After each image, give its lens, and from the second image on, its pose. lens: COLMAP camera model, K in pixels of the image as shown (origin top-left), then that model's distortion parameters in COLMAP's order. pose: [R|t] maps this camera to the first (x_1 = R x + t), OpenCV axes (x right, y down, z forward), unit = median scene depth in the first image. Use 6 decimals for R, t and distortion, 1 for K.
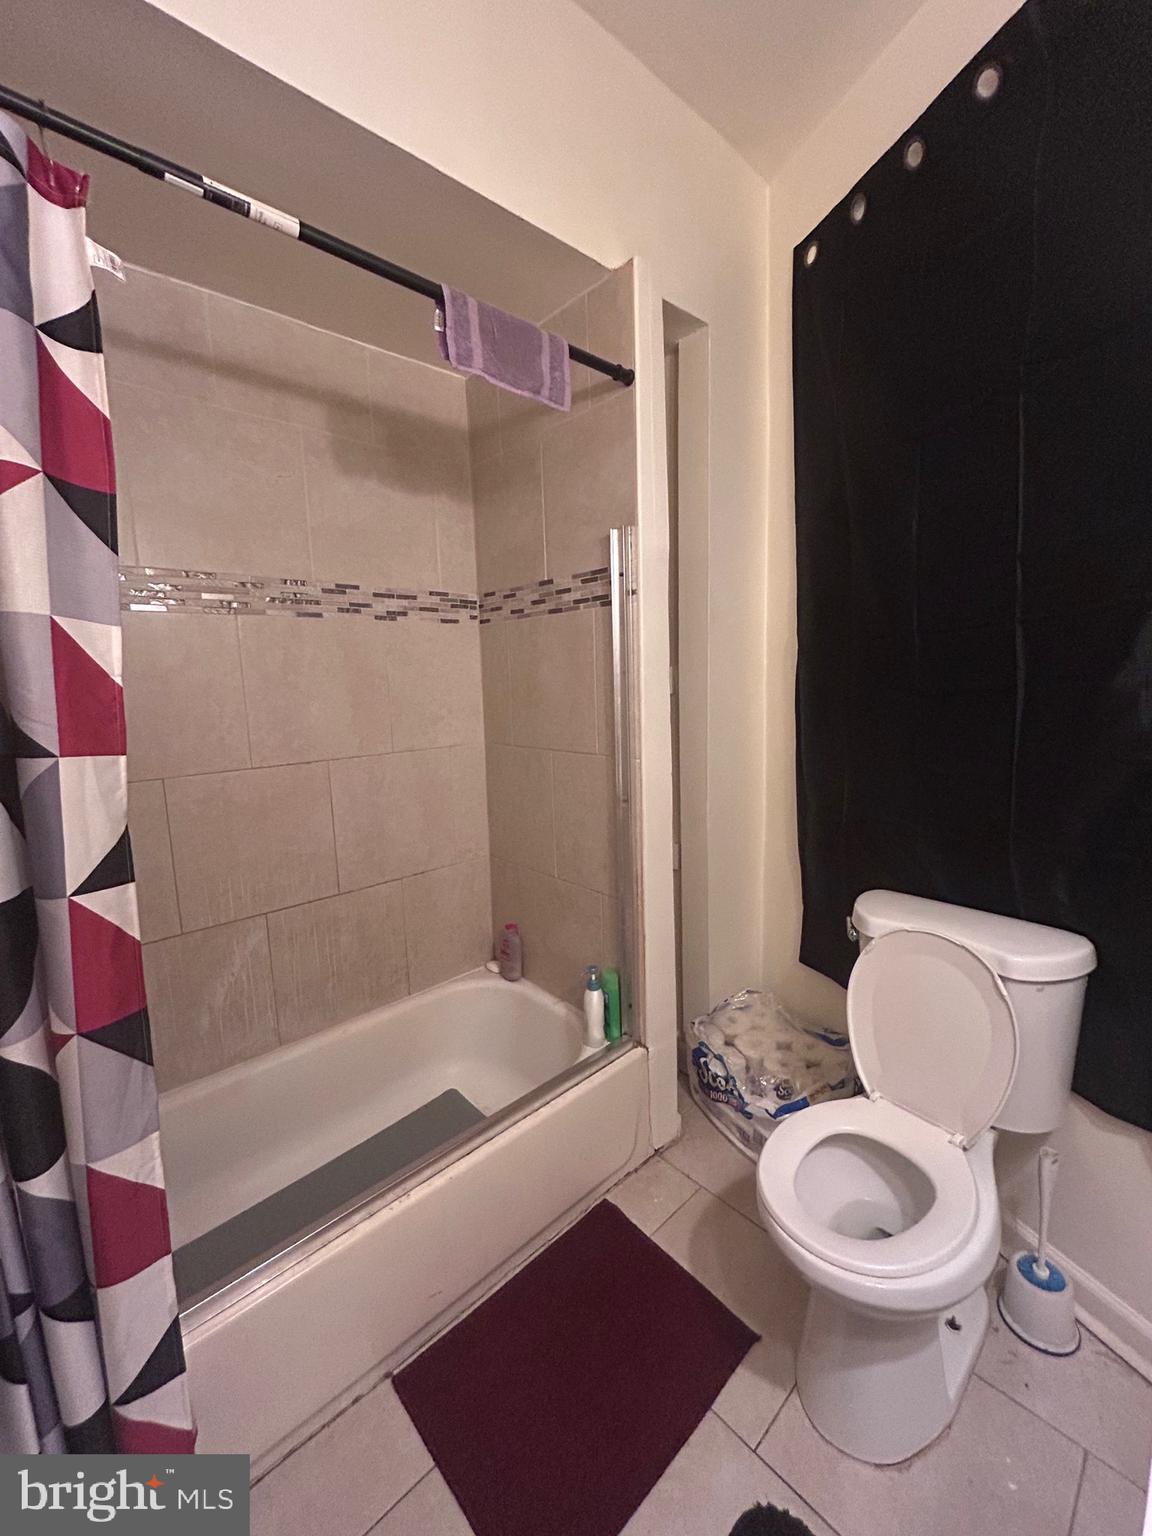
lens RADIAL K [[623.9, 0, 572.4], [0, 623.9, 766.0], [0, 0, 1]] dist [0.001868, 0.000259]
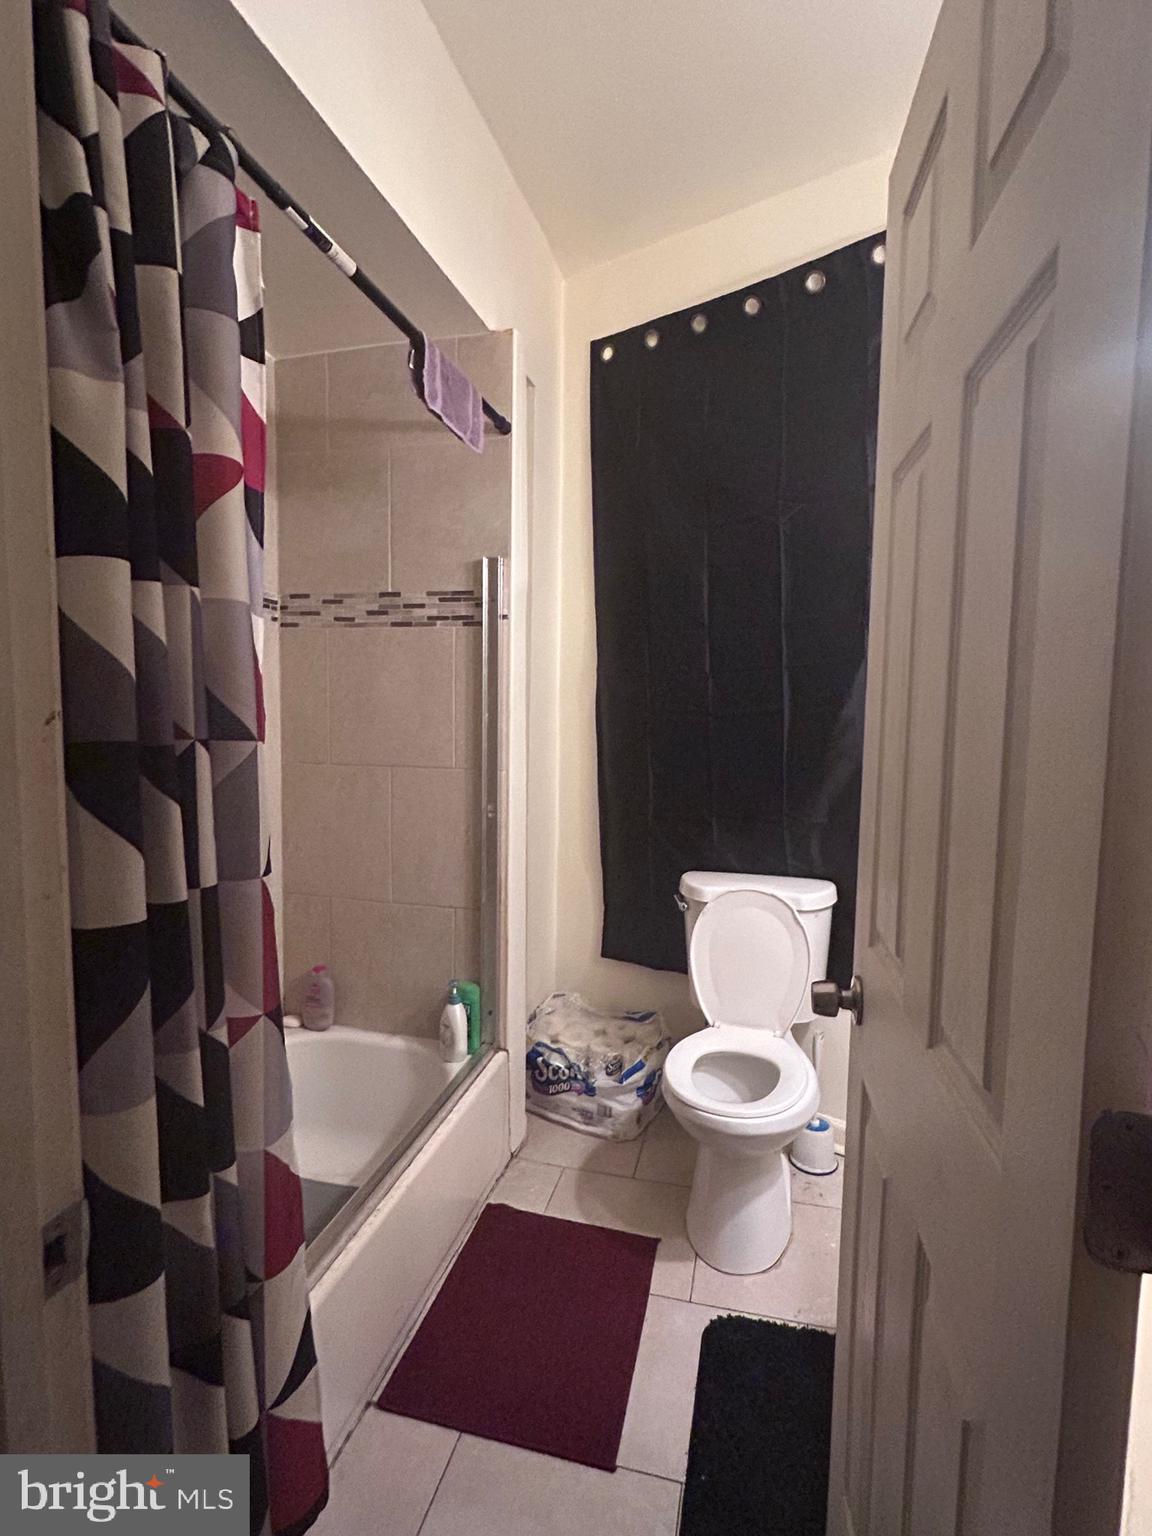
lens RADIAL K [[764.8, 0, 579.1], [0, 764.8, 768.9], [0, 0, 1]] dist [0.000291, 0.002388]
pose [[0.836391, -0.003159, 0.548125, -0.471505], [0.035400, 0.998207, -0.048264, 0.049295], [-0.546990, 0.059771, 0.835003, -0.152730]]
